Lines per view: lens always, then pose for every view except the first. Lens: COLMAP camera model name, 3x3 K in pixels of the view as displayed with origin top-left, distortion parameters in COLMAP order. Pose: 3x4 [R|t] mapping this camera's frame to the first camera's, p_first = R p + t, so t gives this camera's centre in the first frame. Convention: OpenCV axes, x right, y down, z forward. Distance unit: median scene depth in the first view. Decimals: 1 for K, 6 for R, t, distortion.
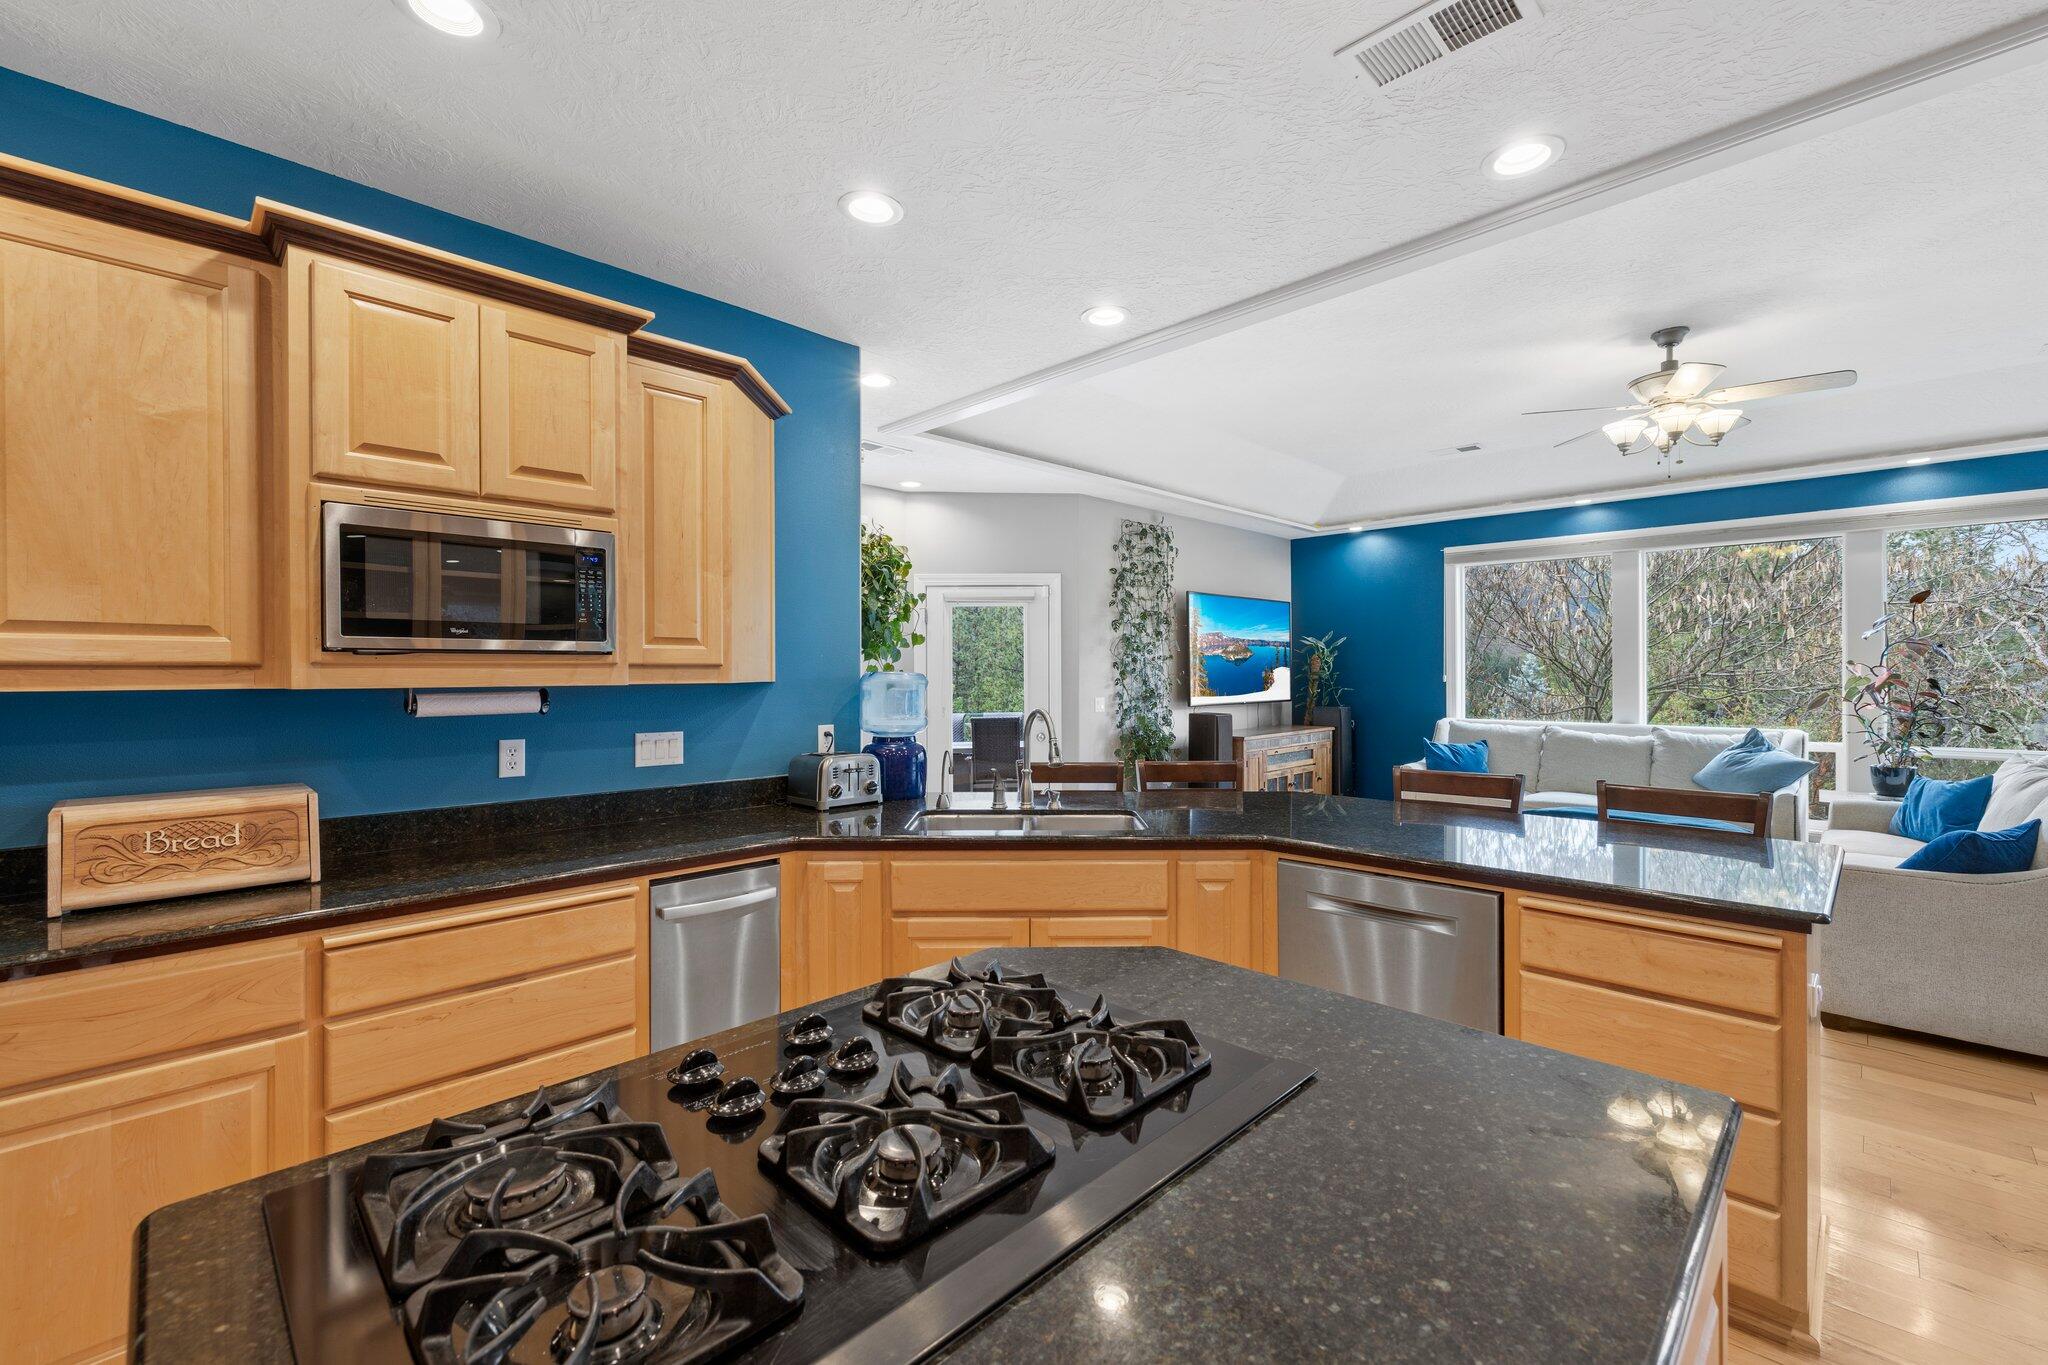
lens RADIAL K [[862.8, 0, 1036.0], [0, 862.8, 674.7], [0, 0, 1]] dist [0.002230, 0.000160]
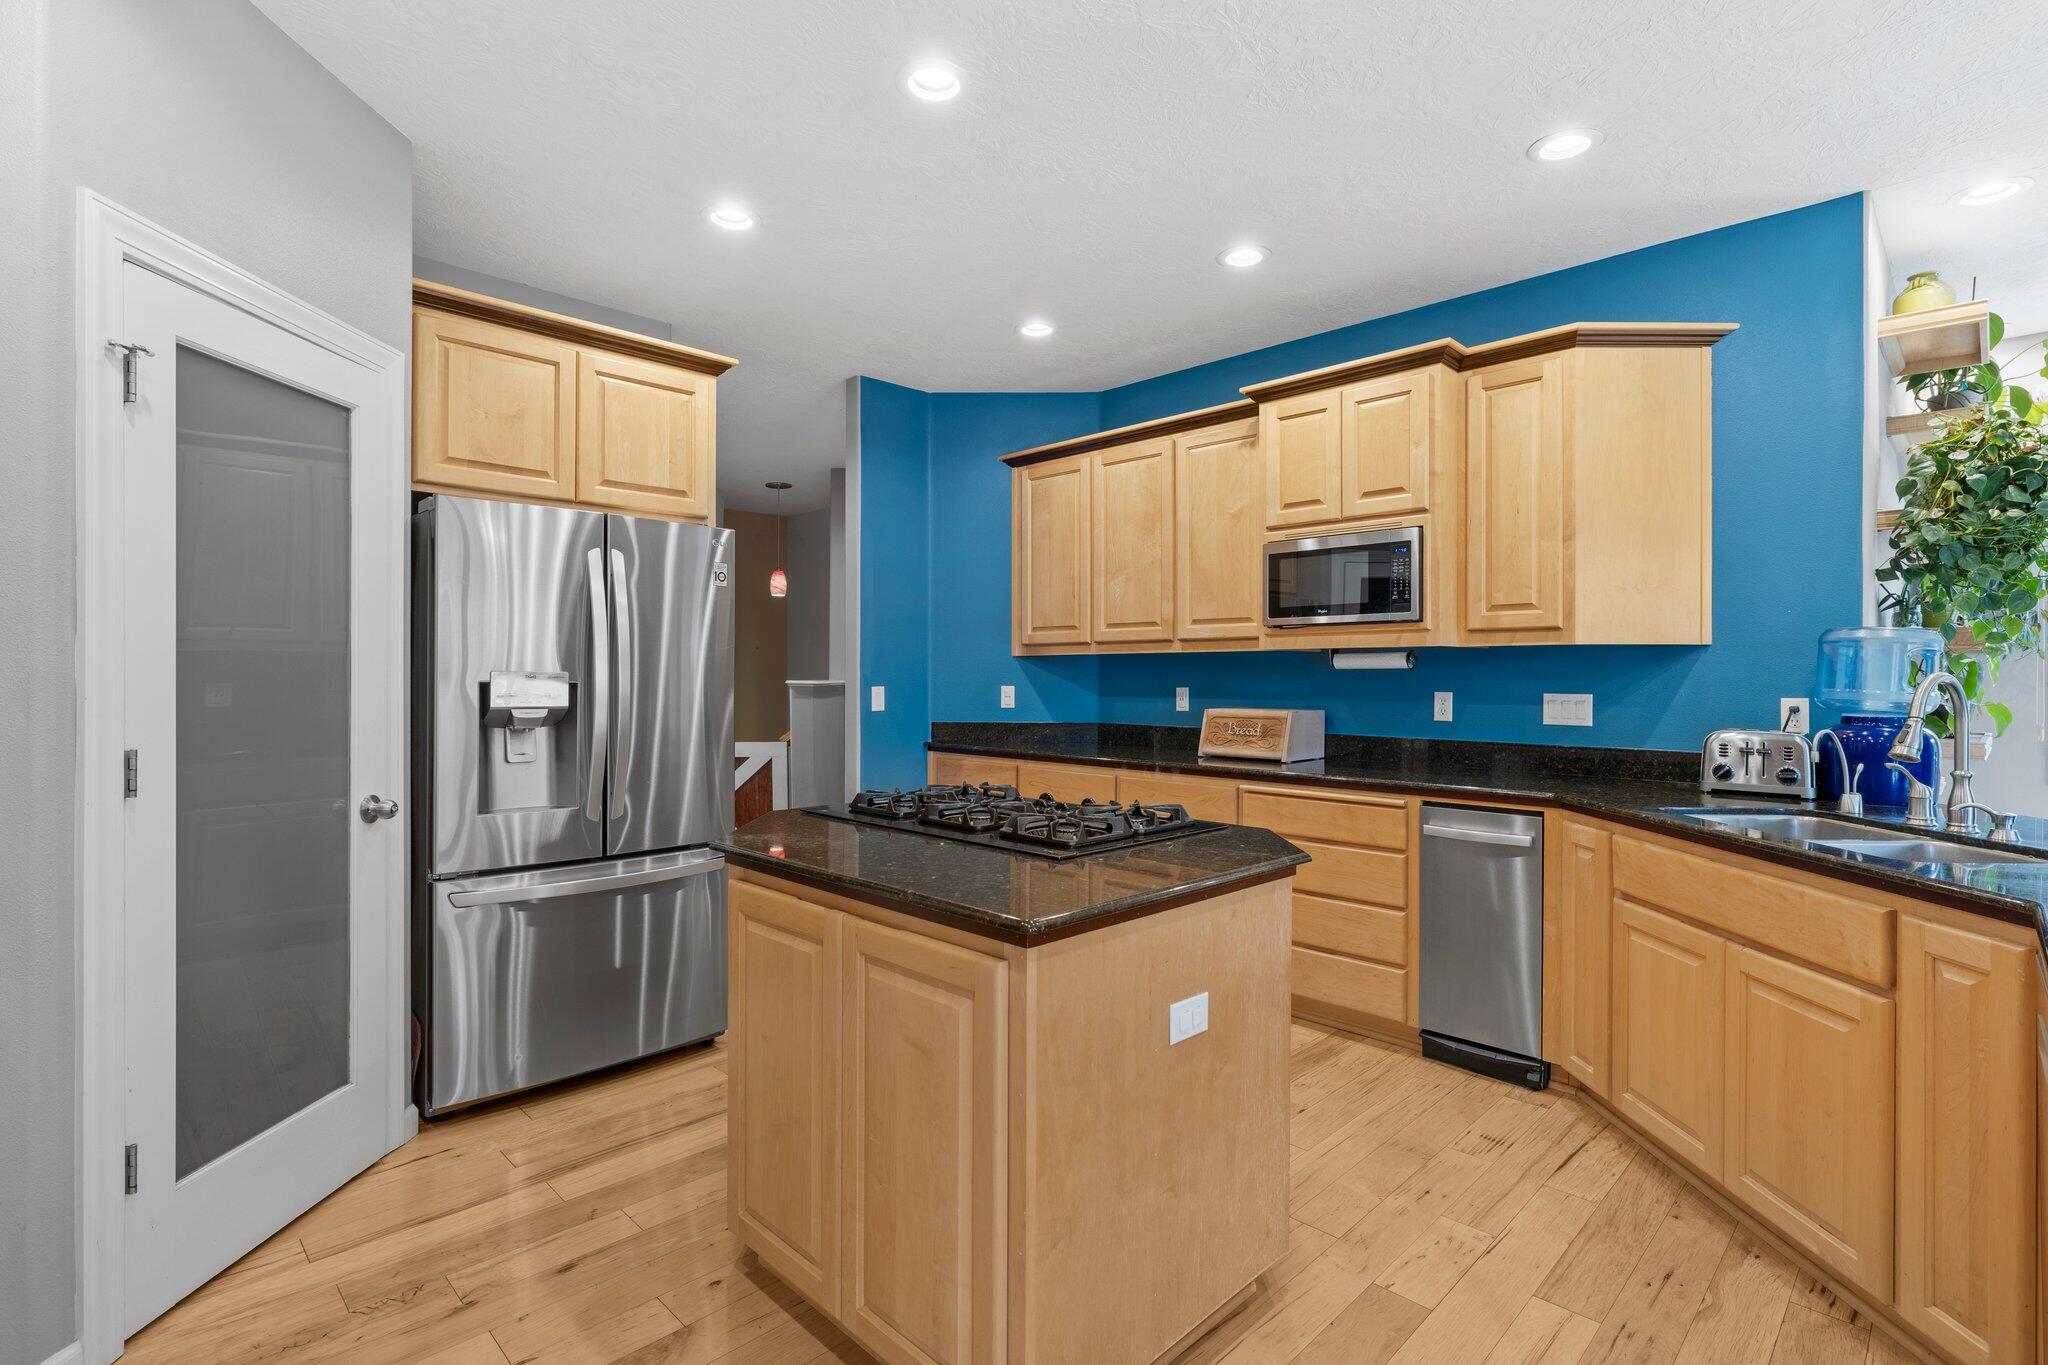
lens RADIAL K [[967.9, 0, 1029.2], [0, 967.9, 676.0], [0, 0, 1]] dist [0.001537, 0.000037]
pose [[-0.003908, 0.005142, -0.999979, 0.843975], [-0.004229, 0.999978, 0.005159, 0.046277], [0.999983, 0.004249, -0.003886, 0.383914]]
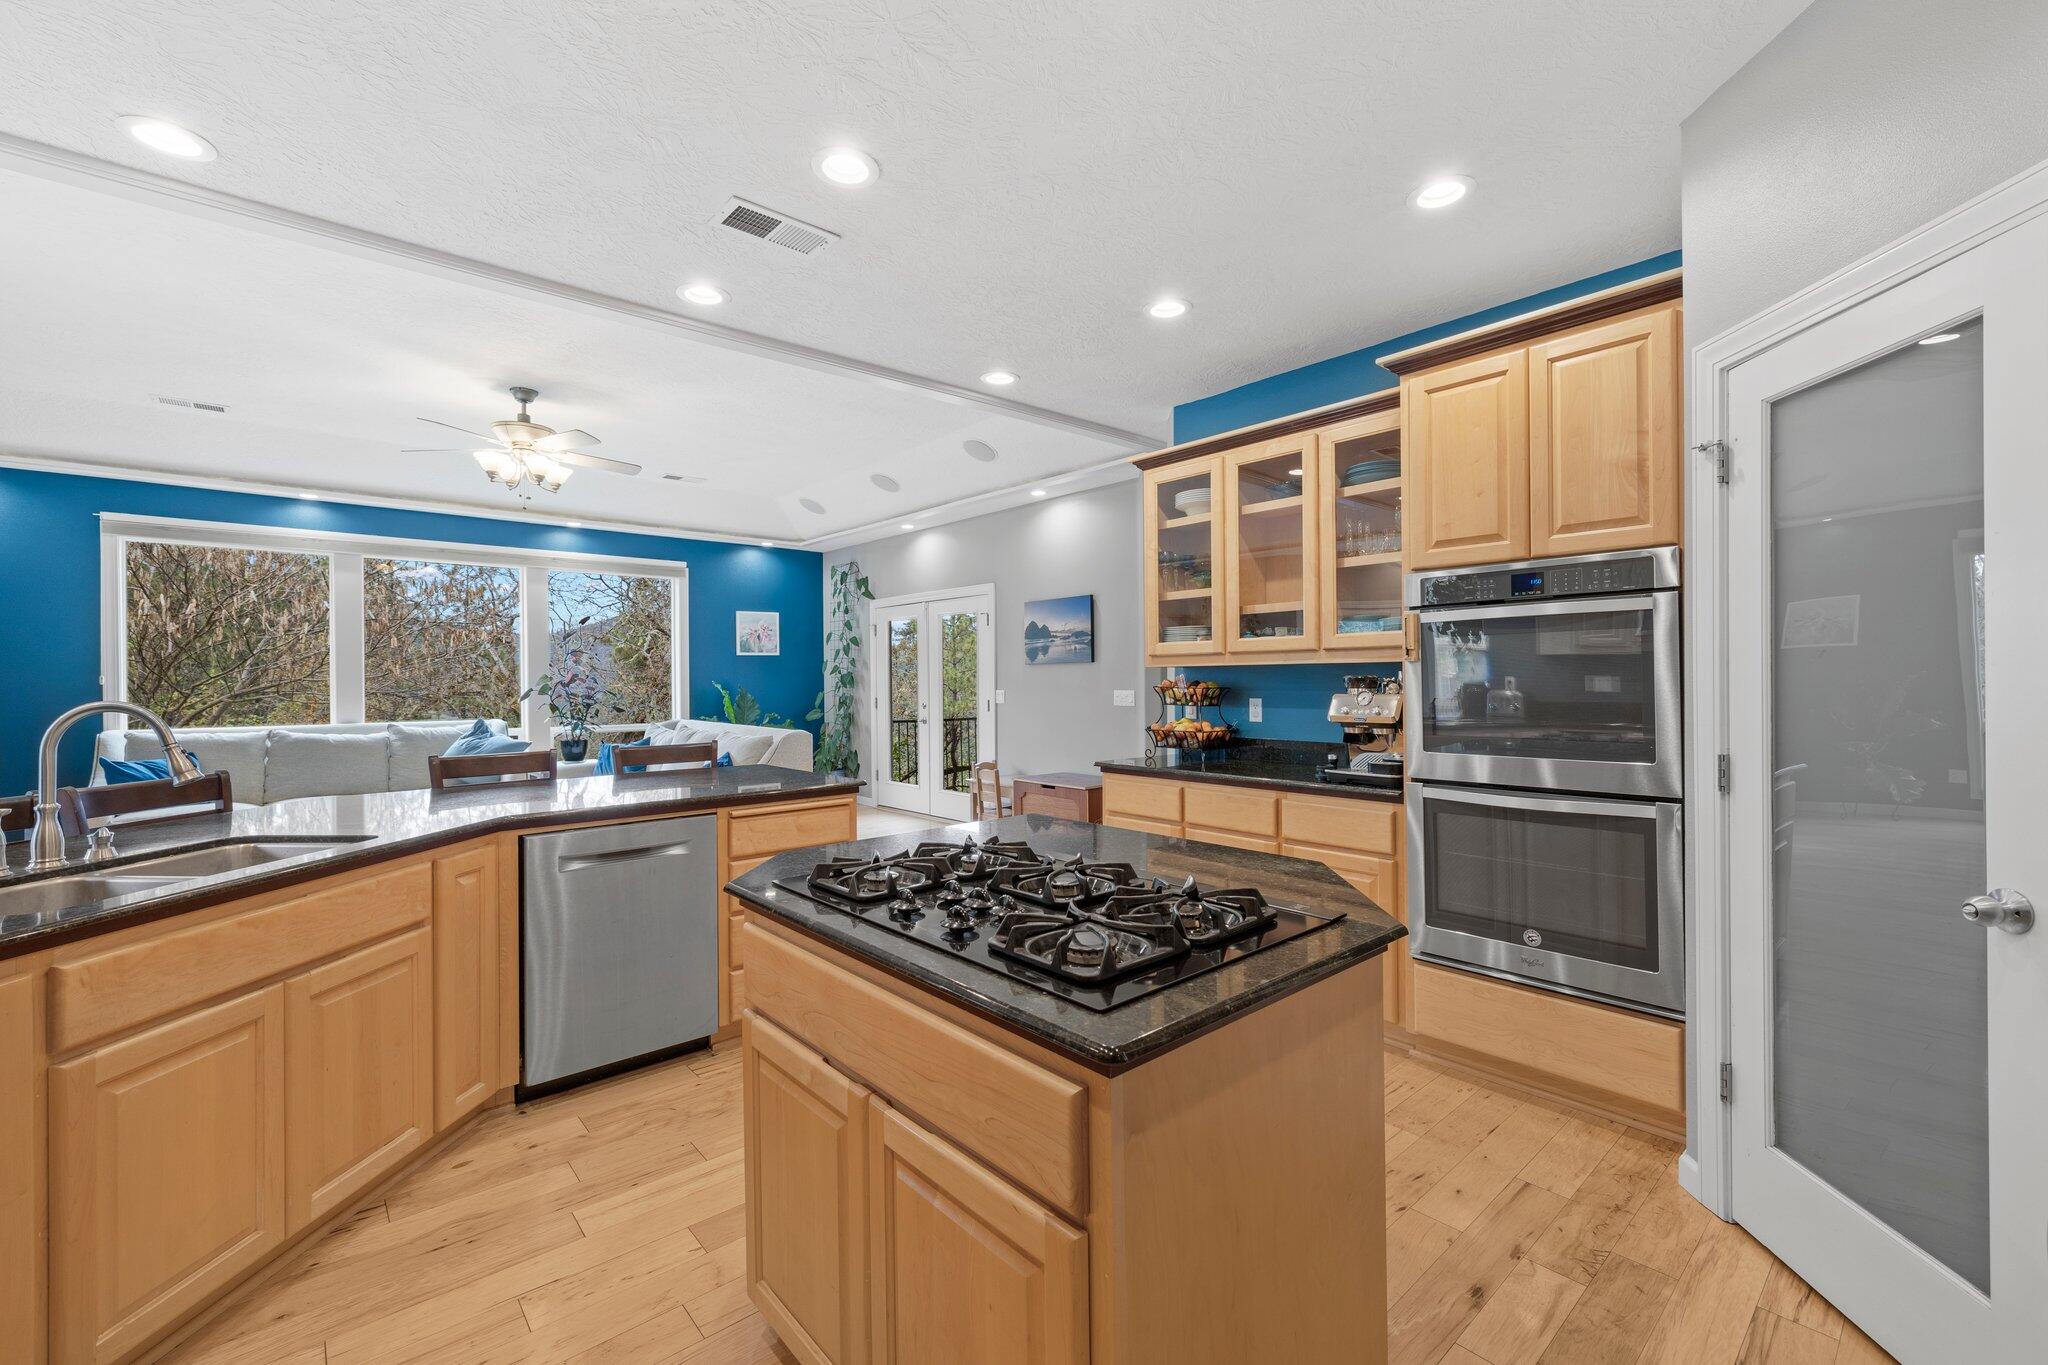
lens RADIAL K [[862.8, 0, 1033.3], [0, 862.8, 683.0], [0, 0, 1]] dist [0.002230, 0.000160]
pose [[0.064513, -0.001615, 0.997916, -0.692211], [0.007474, 0.999971, 0.001135, 0.033825], [-0.997889, 0.007386, 0.064523, 0.317637]]
